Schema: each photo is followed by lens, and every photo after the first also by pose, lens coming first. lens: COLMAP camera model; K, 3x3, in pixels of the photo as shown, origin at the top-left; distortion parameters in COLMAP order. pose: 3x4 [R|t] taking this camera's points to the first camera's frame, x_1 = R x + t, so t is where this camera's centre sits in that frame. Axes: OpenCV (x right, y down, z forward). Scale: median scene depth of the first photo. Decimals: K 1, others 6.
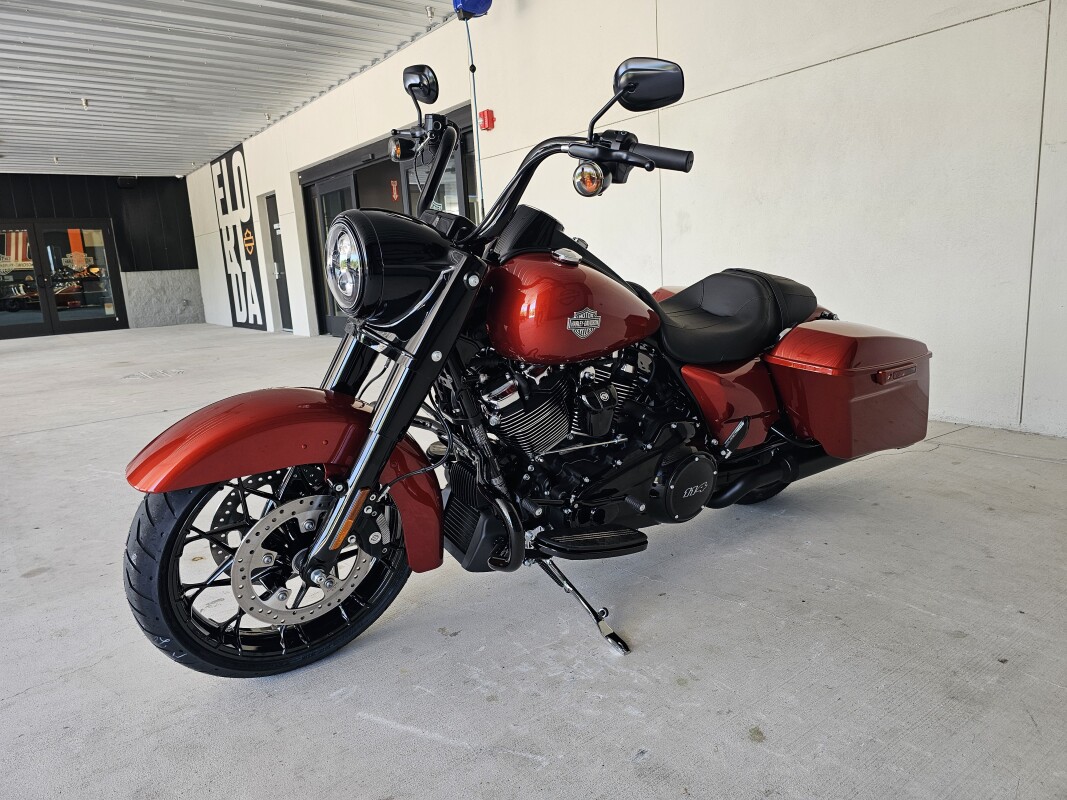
lens RADIAL K [[711.6, 0, 533.5], [0, 711.6, 400.0], [0, 0, 1]] dist [0.039600, -0.003940]
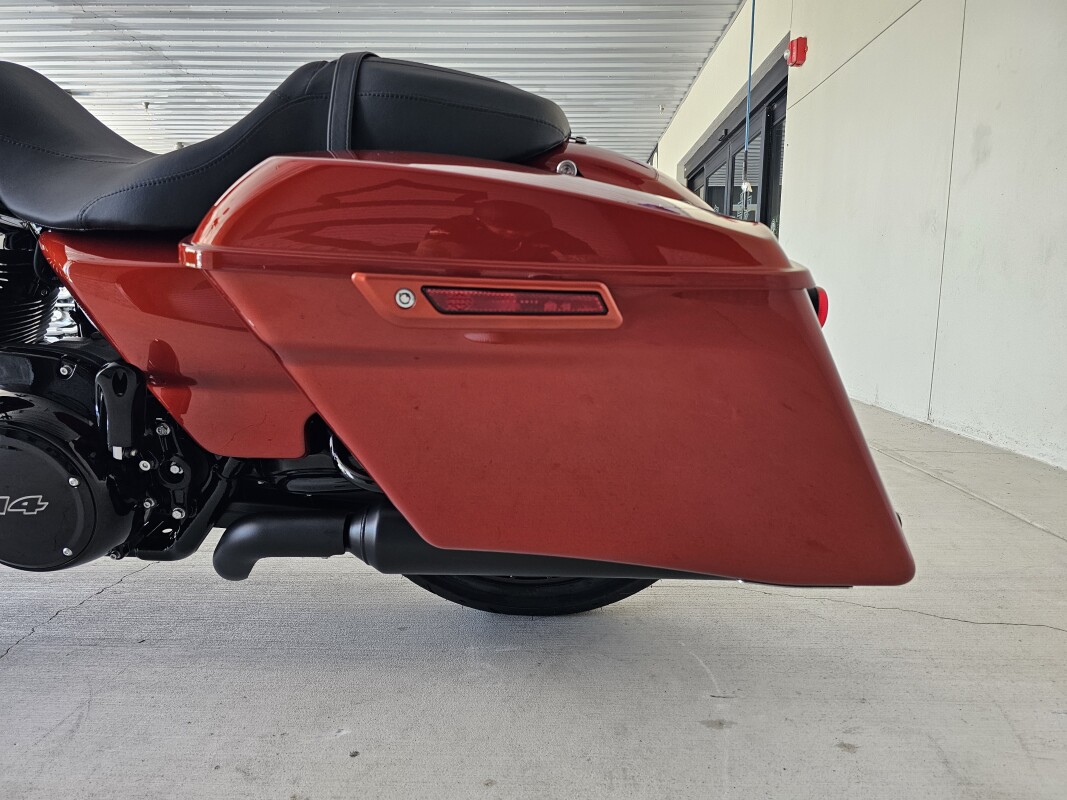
lens RADIAL K [[711.6, 0, 533.5], [0, 711.6, 400.0], [0, 0, 1]] dist [0.039600, -0.003940]
pose [[0.783605, 0.148568, -0.603234, 0.594764], [-0.166080, 0.985742, 0.027035, -0.006375], [0.598649, 0.079000, 0.797106, 0.651269]]
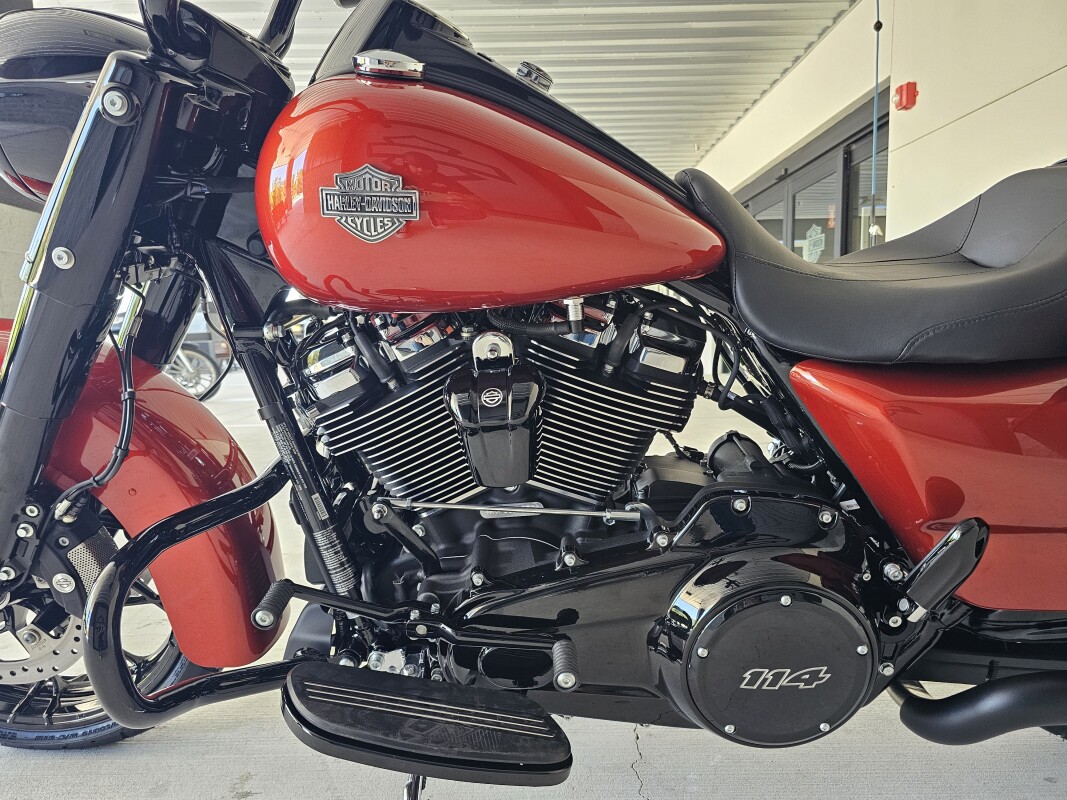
lens RADIAL K [[711.6, 0, 533.5], [0, 711.6, 400.0], [0, 0, 1]] dist [0.039600, -0.003940]
pose [[0.802465, 0.104589, -0.587461, 0.264764], [-0.143031, 0.989532, -0.019207, 0.000546], [0.579303, 0.099438, 0.809024, 0.460364]]
